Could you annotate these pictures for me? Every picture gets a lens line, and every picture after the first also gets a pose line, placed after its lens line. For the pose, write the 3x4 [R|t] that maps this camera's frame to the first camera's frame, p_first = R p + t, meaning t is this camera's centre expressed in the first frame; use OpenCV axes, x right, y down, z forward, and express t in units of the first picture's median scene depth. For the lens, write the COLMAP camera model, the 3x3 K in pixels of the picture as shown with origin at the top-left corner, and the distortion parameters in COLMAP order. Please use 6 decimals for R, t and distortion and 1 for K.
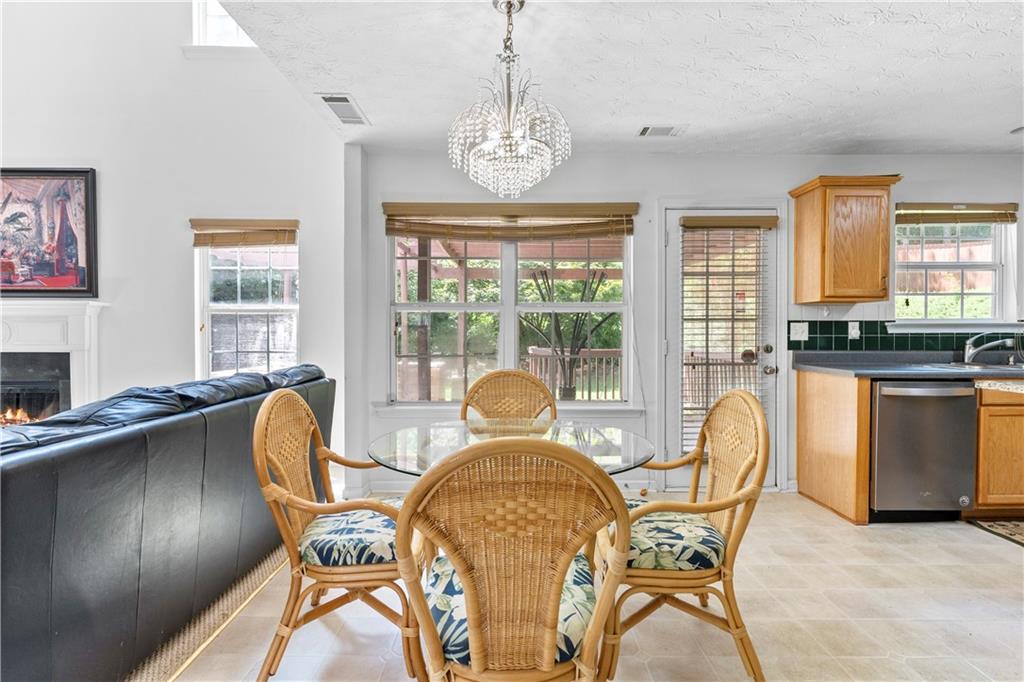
lens RADIAL K [[489.2, 0, 511.9], [0, 489.2, 338.0], [0, 0, 1]] dist [0.001623, 0.000058]
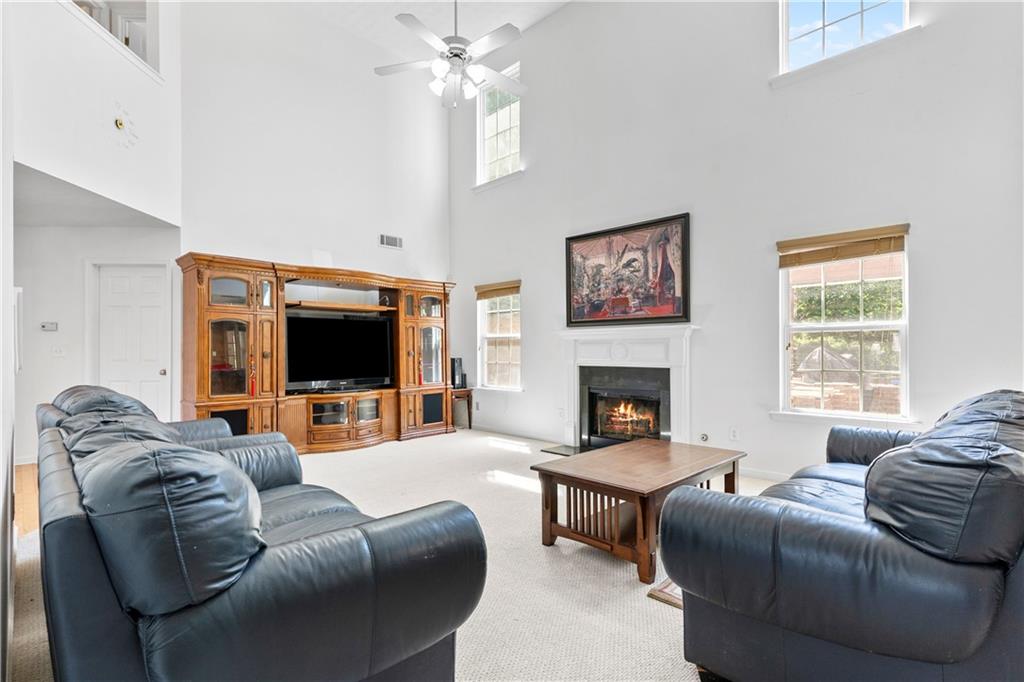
lens RADIAL K [[494.6, 0, 513.4], [0, 494.6, 348.7], [0, 0, 1]] dist [-0.000626, -0.000020]
pose [[0.703693, -0.007241, -0.710468, -0.367215], [-0.002924, 0.999910, -0.013088, -0.001454], [0.710498, 0.011287, 0.703608, -0.161888]]
